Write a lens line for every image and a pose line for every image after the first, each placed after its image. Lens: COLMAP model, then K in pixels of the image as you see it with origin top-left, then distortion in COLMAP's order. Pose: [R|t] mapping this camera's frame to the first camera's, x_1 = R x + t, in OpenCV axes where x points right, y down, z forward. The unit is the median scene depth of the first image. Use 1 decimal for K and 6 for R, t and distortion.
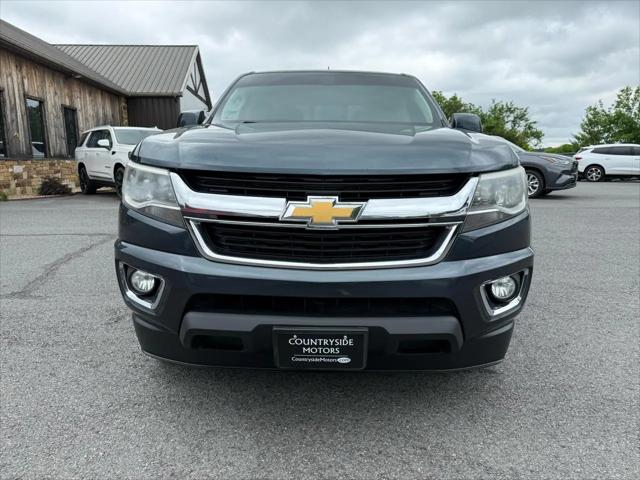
lens RADIAL K [[452.9, 0, 322.6], [0, 452.9, 242.0], [0, 0, 1]] dist [0.028406, -0.034283]
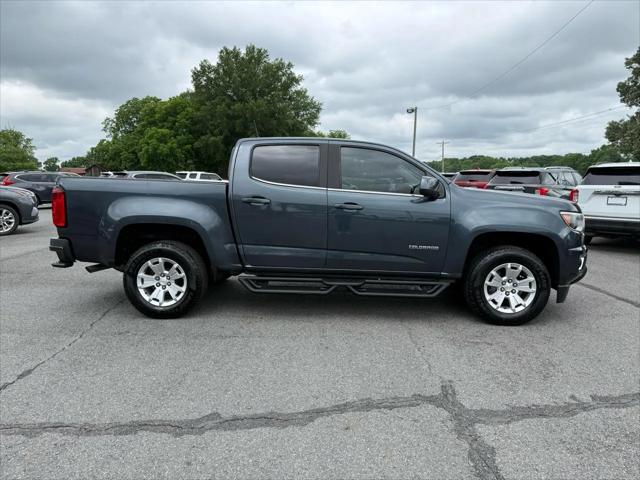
lens RADIAL K [[452.9, 0, 327.7], [0, 452.9, 235.5], [0, 0, 1]] dist [0.028406, -0.034283]
pose [[0.015398, -0.126339, 0.991868, -2.101894], [0.181487, 0.975861, 0.121482, -0.436609], [-0.983273, 0.178141, 0.037955, 1.654186]]
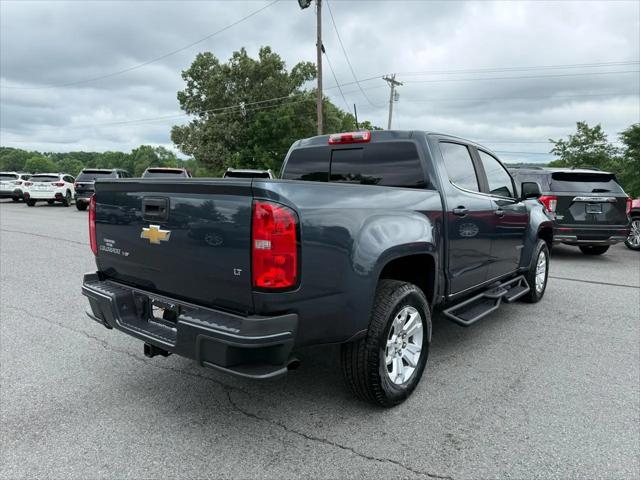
lens RADIAL K [[452.9, 0, 320.9], [0, 452.9, 237.7], [0, 0, 1]] dist [0.028406, -0.034283]
pose [[-0.790623, -0.091458, 0.605434, -0.854506], [0.096080, 0.958002, 0.270187, -0.750564], [-0.604718, 0.271786, -0.748632, 3.320597]]
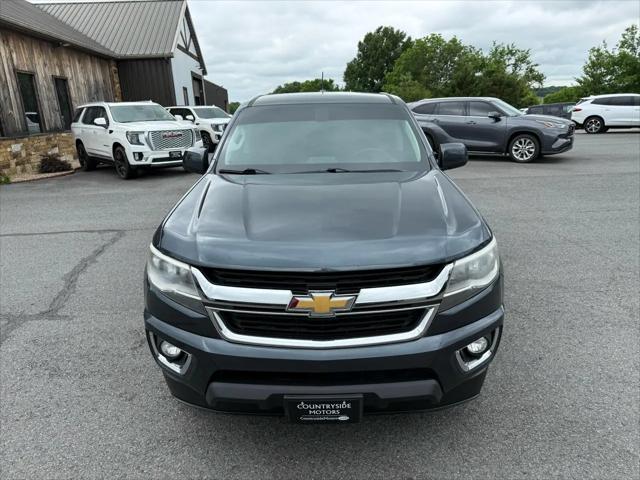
lens RADIAL K [[452.9, 0, 323.7], [0, 452.9, 240.5], [0, 0, 1]] dist [0.028406, -0.034283]
pose [[0.999456, -0.032988, -0.000653, 0.007293], [0.032867, 0.993664, 0.107477, -0.234026], [-0.002897, -0.107440, 0.994207, -0.108131]]
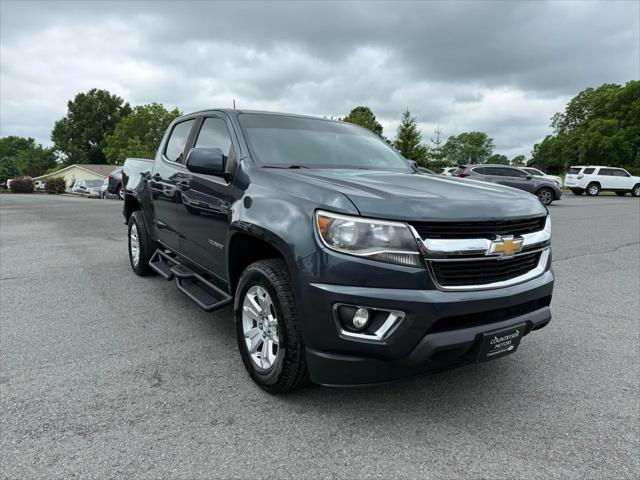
lens RADIAL K [[452.9, 0, 323.0], [0, 452.9, 240.7], [0, 0, 1]] dist [0.028406, -0.034283]
pose [[0.825087, -0.073276, 0.560235, -0.846472], [0.088992, 0.996032, -0.000787, -0.089938], [-0.557954, 0.050505, 0.828334, 0.078144]]
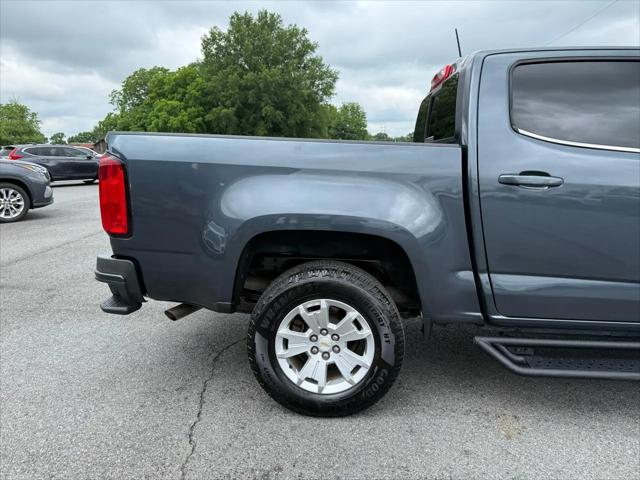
lens RADIAL K [[452.9, 0, 326.8], [0, 452.9, 240.6], [0, 0, 1]] dist [0.028406, -0.034283]
pose [[0.031986, -0.190337, 0.981198, -1.184405], [0.185193, 0.965830, 0.181319, -0.519475], [-0.982181, 0.175911, 0.066143, 2.301144]]
